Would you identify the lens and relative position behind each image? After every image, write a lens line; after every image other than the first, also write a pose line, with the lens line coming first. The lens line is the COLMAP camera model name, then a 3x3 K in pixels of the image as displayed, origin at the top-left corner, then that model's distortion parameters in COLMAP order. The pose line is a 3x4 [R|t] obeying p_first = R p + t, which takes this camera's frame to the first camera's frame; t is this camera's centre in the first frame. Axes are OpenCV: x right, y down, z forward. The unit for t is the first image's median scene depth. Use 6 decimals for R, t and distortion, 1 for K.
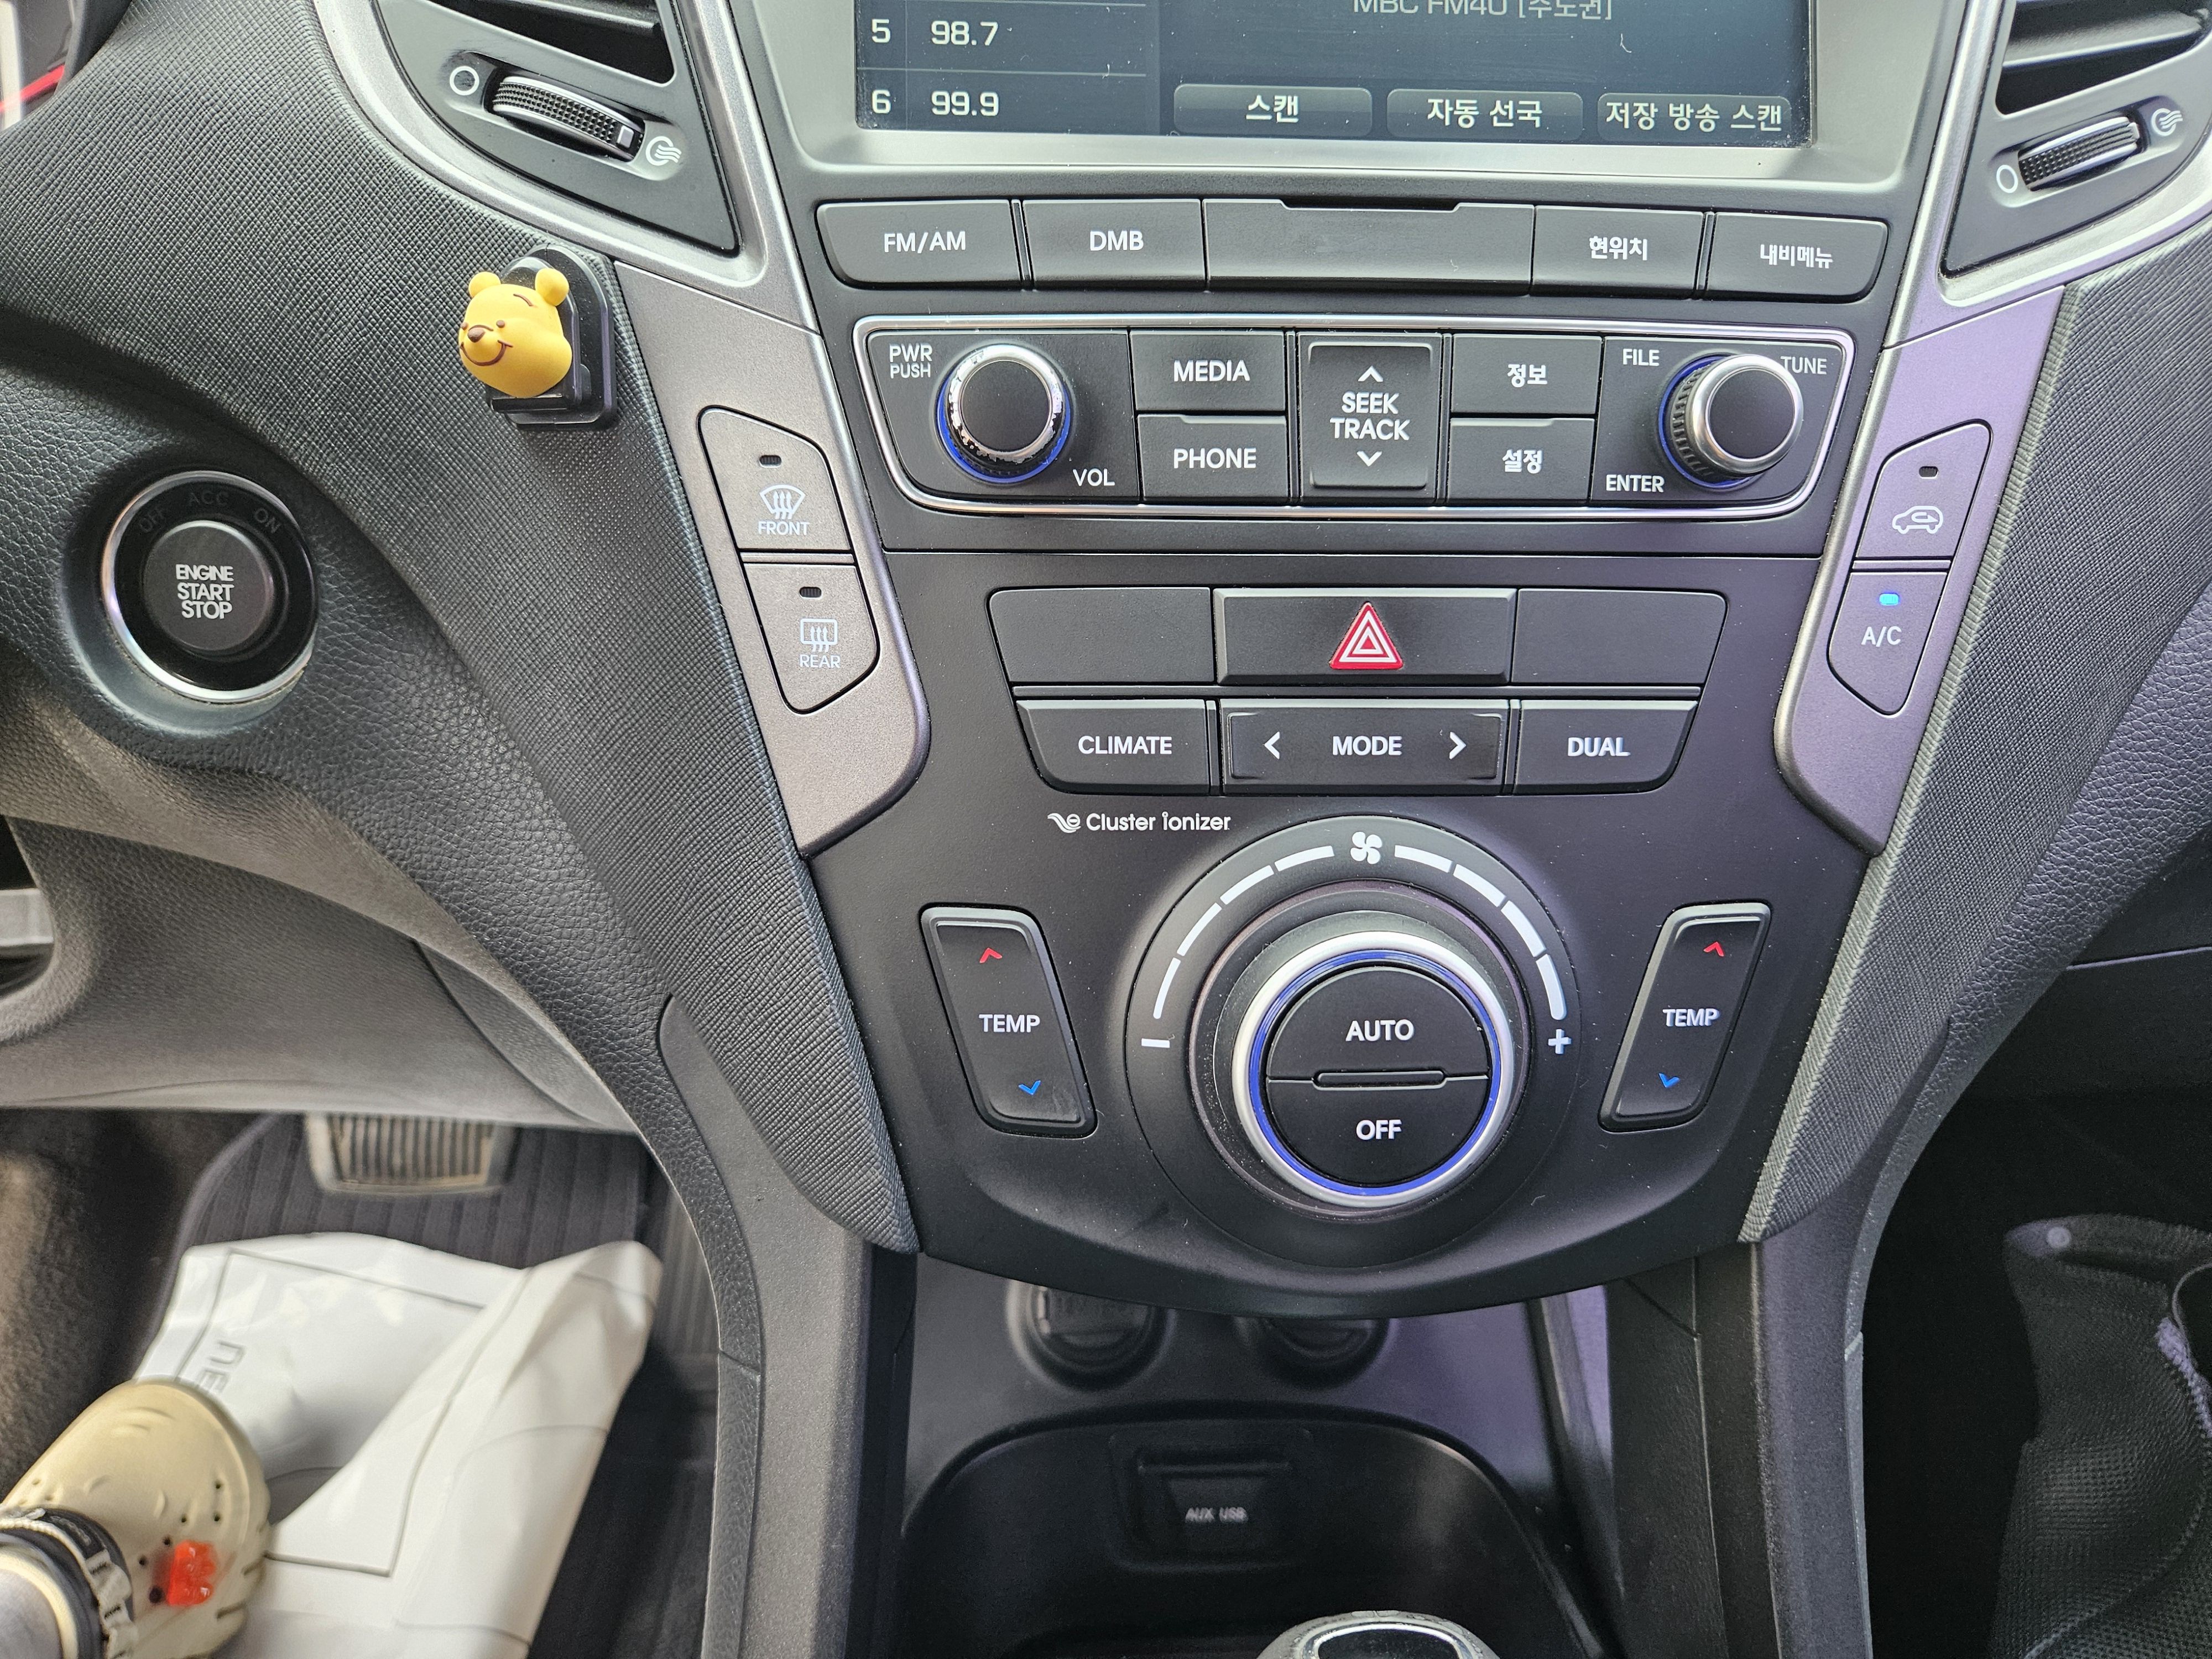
lens RADIAL K [[1502.8, 0, 1105.4], [0, 1502.8, 871.0], [0, 0, 1]] dist [0.012846, -0.002688]
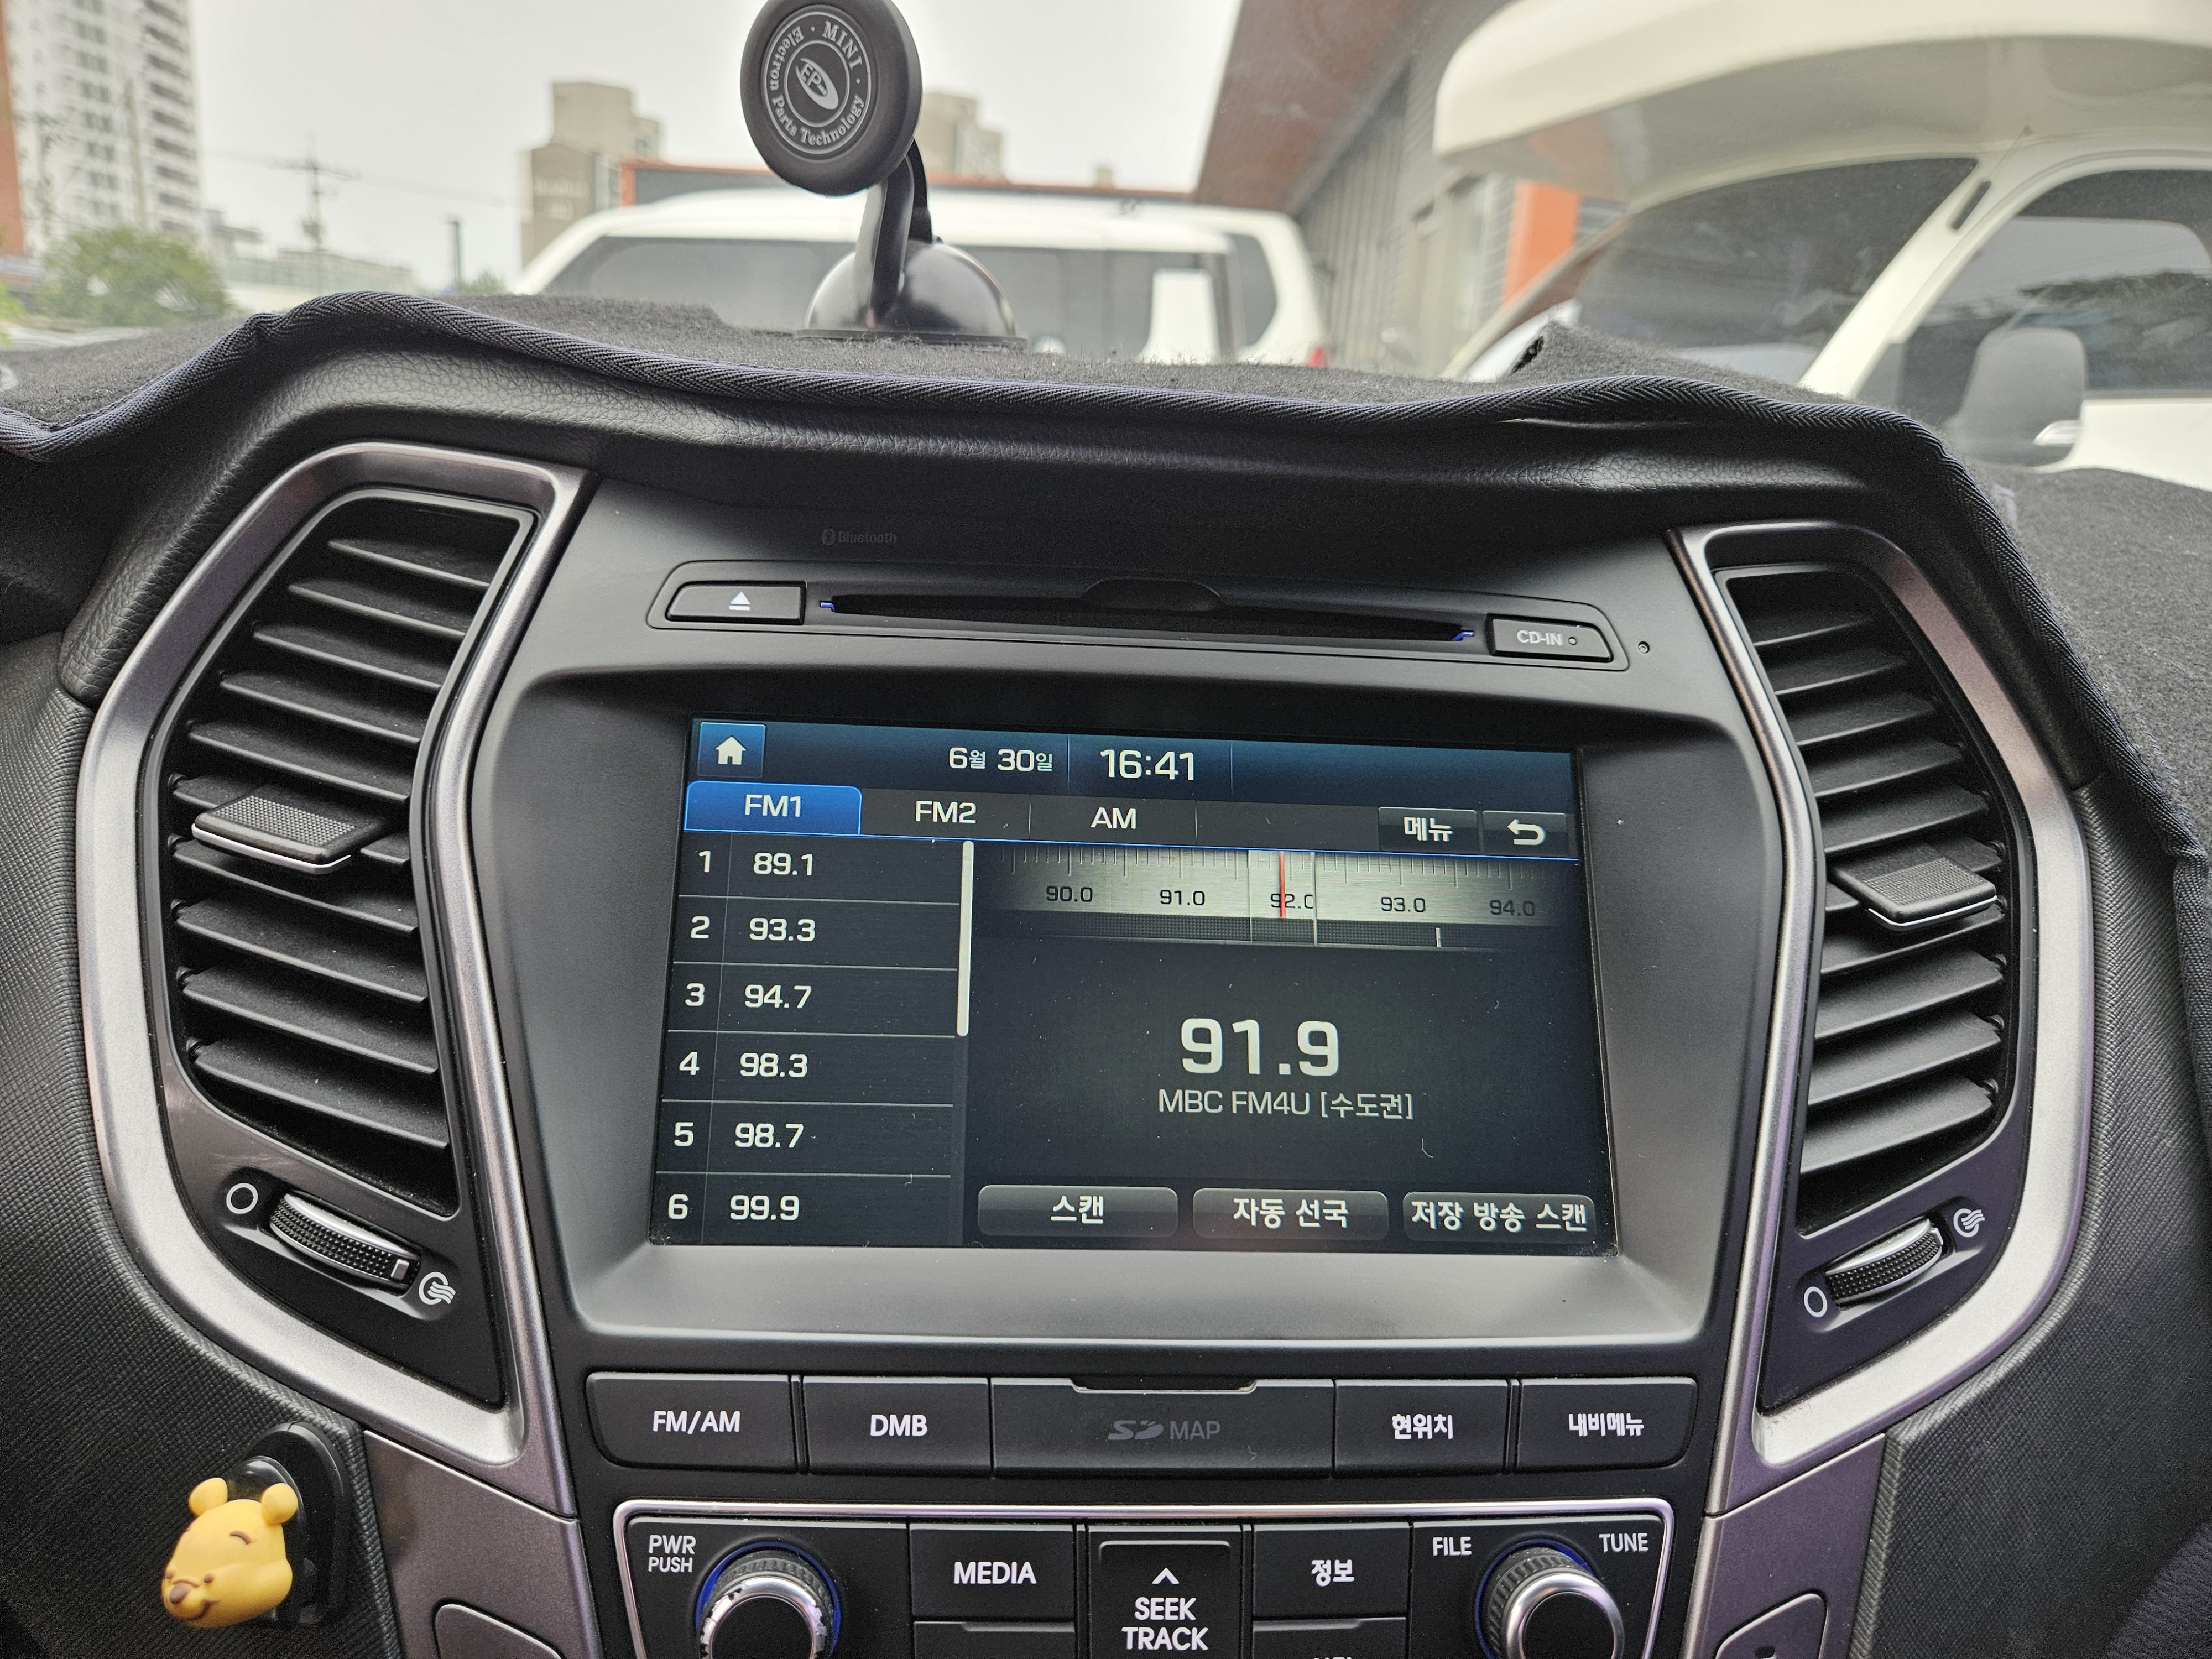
lens RADIAL K [[1493.2, 0, 1085.5], [0, 1493.2, 876.9], [0, 0, 1]] dist [0.044134, -0.050306]
pose [[0.999218, 0.021825, 0.032956, 0.081308], [-0.012938, 0.968411, -0.249022, -0.487658], [-0.037350, 0.248401, 0.967937, -0.010339]]
